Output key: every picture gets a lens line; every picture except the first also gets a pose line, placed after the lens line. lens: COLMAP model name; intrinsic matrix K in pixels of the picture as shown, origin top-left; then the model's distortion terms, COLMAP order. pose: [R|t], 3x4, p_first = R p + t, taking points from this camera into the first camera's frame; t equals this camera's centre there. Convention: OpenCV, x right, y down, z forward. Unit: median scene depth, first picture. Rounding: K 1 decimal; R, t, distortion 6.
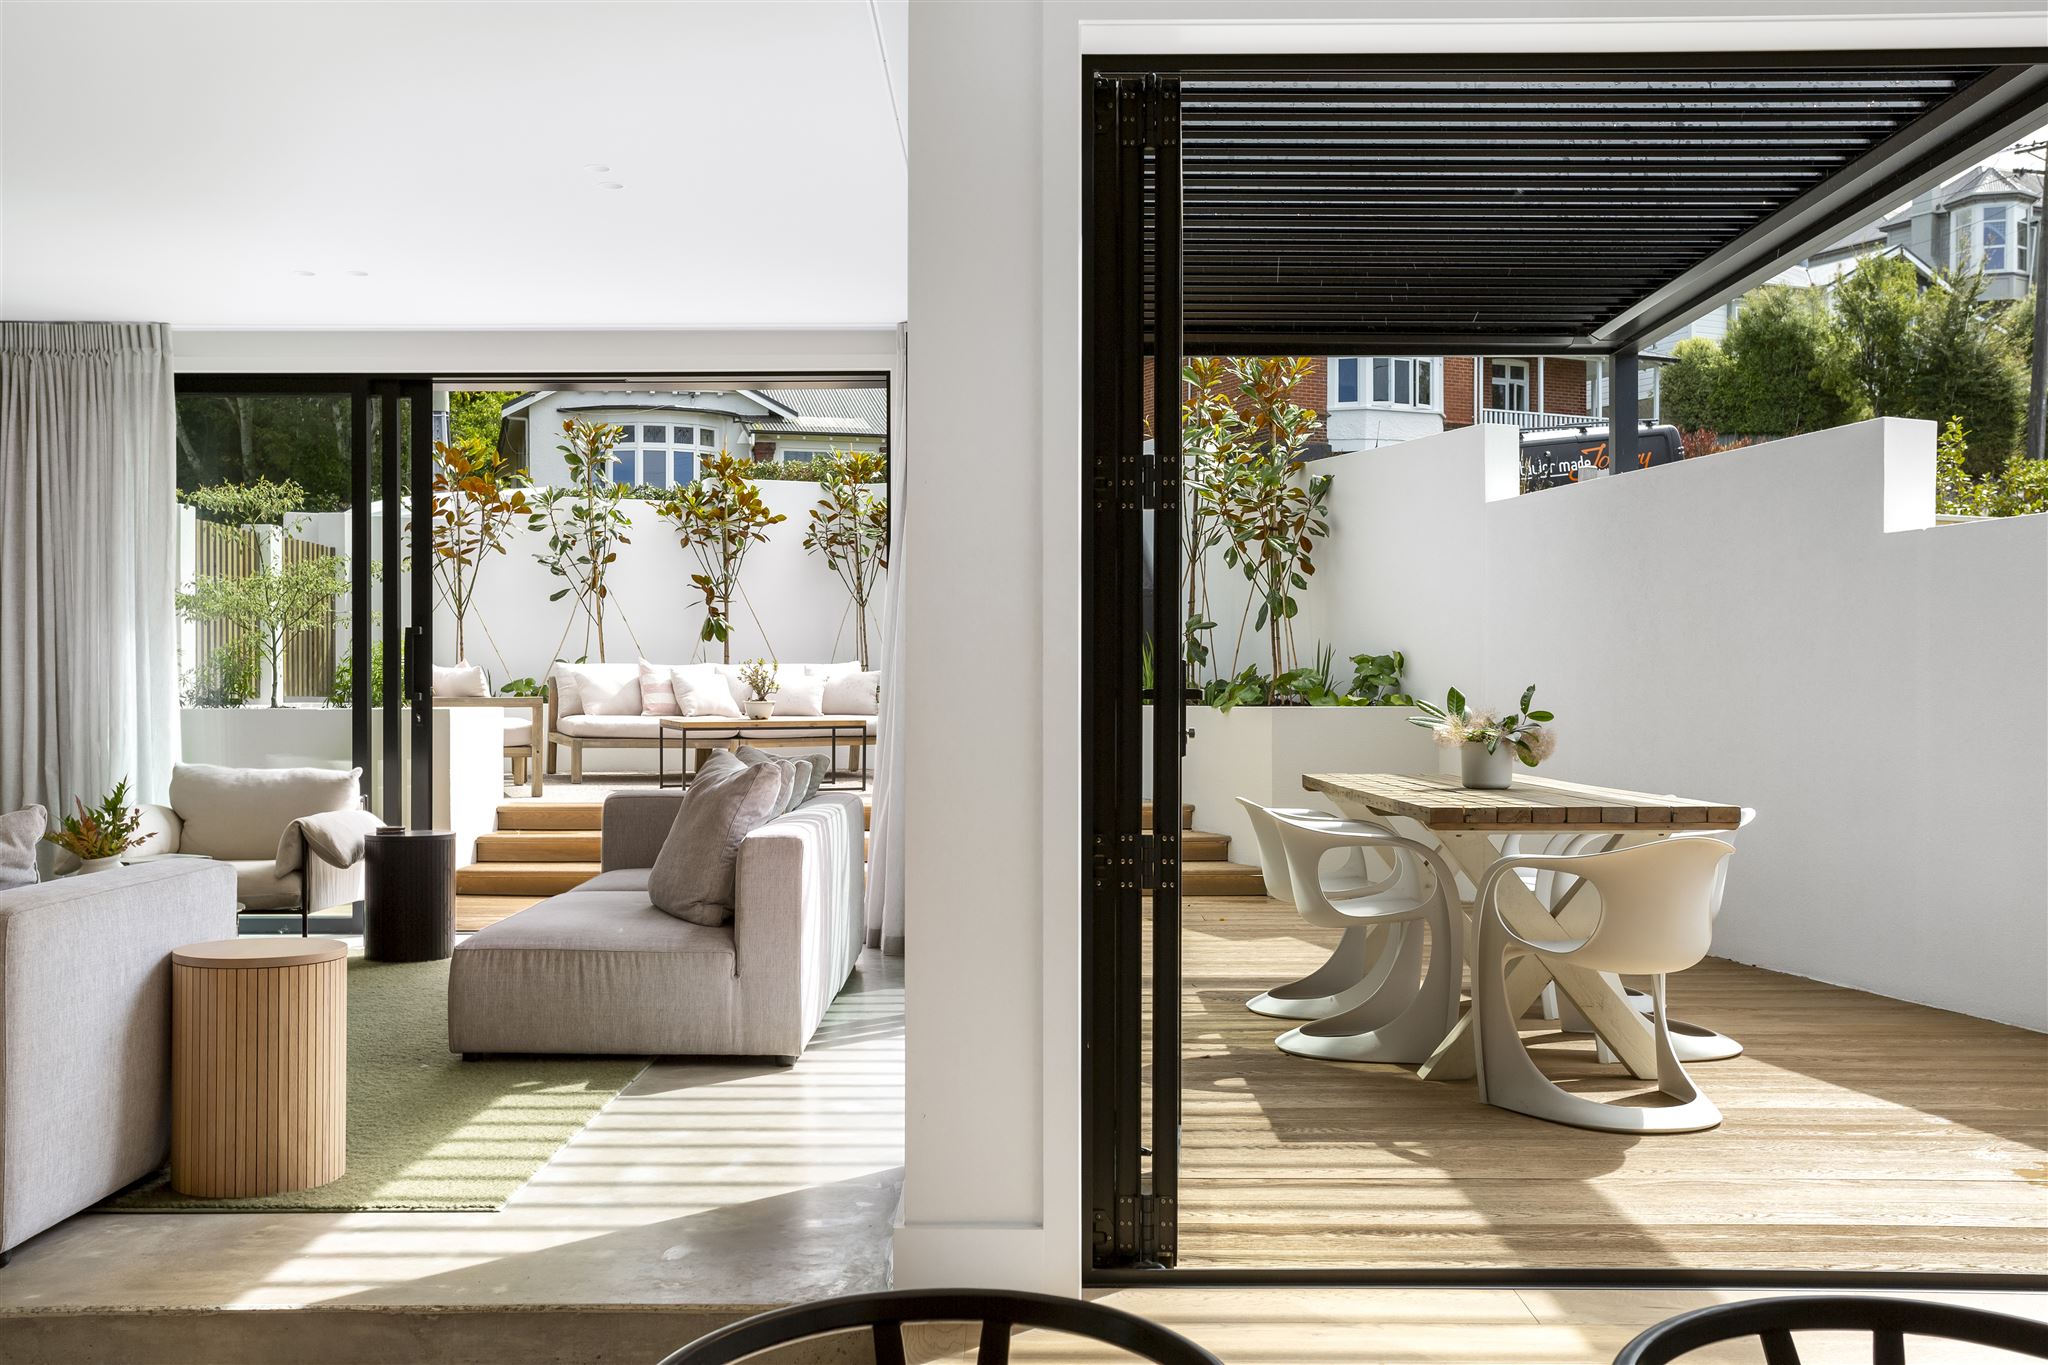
lens RADIAL K [[1918.1, 0, 1027.8], [0, 1918.1, 688.0], [0, 0, 1]] dist [0.011211, 0.000000]
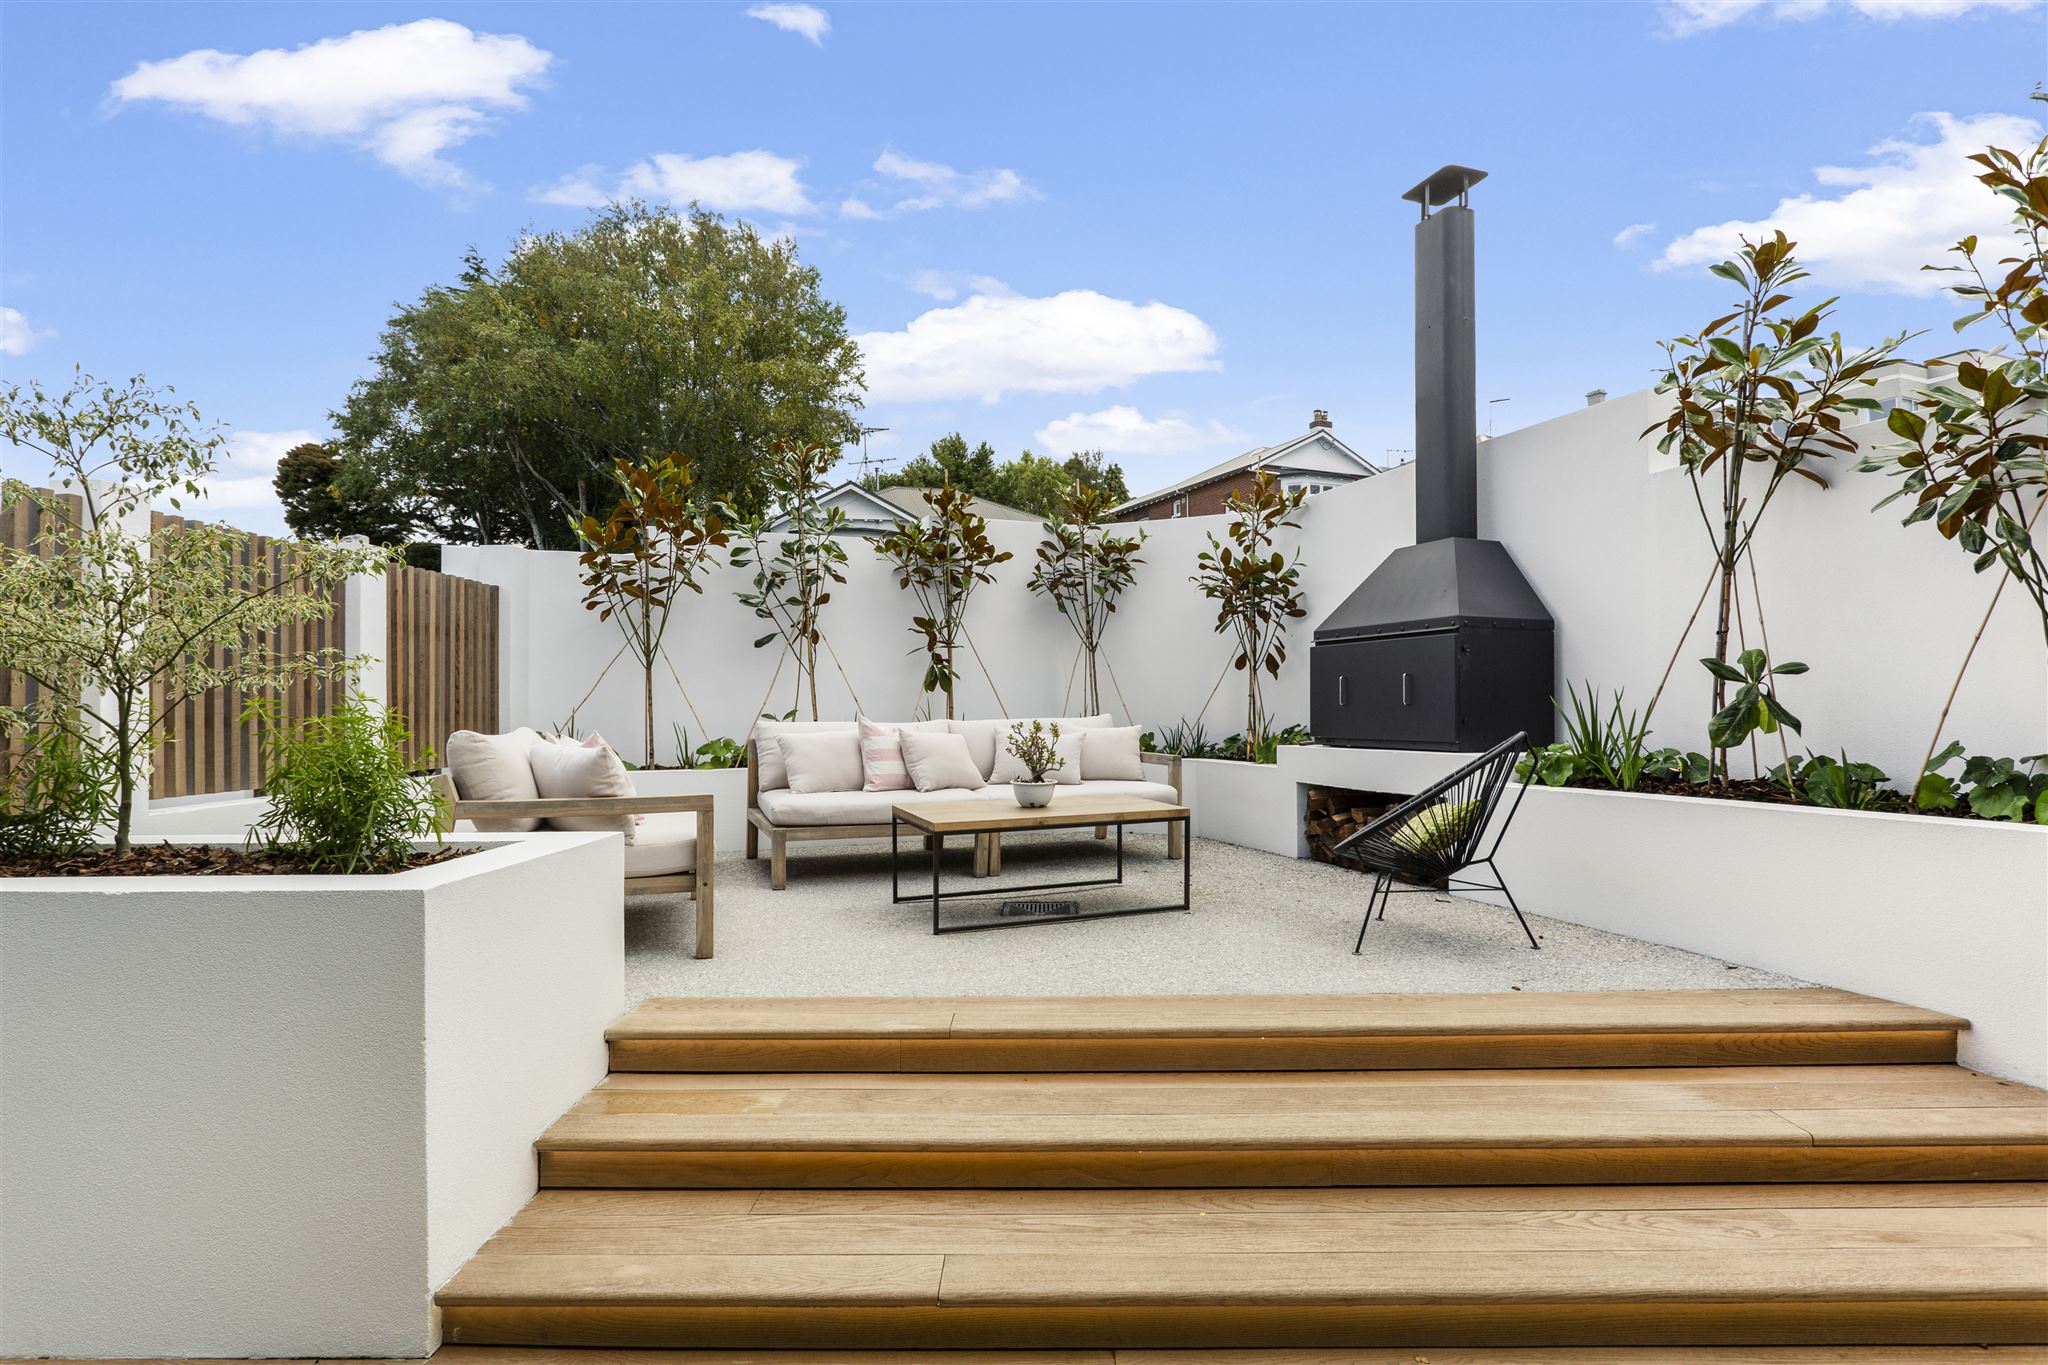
lens RADIAL K [[1006.8, 0, 1020.4], [0, 1006.8, 672.4], [0, 0, 1]] dist [0.000549, 0.000037]
pose [[0.999702, -0.009533, -0.022458, -0.116194], [0.008809, 0.999445, -0.032133, -0.017887], [0.022752, 0.031925, 0.999231, 0.537056]]
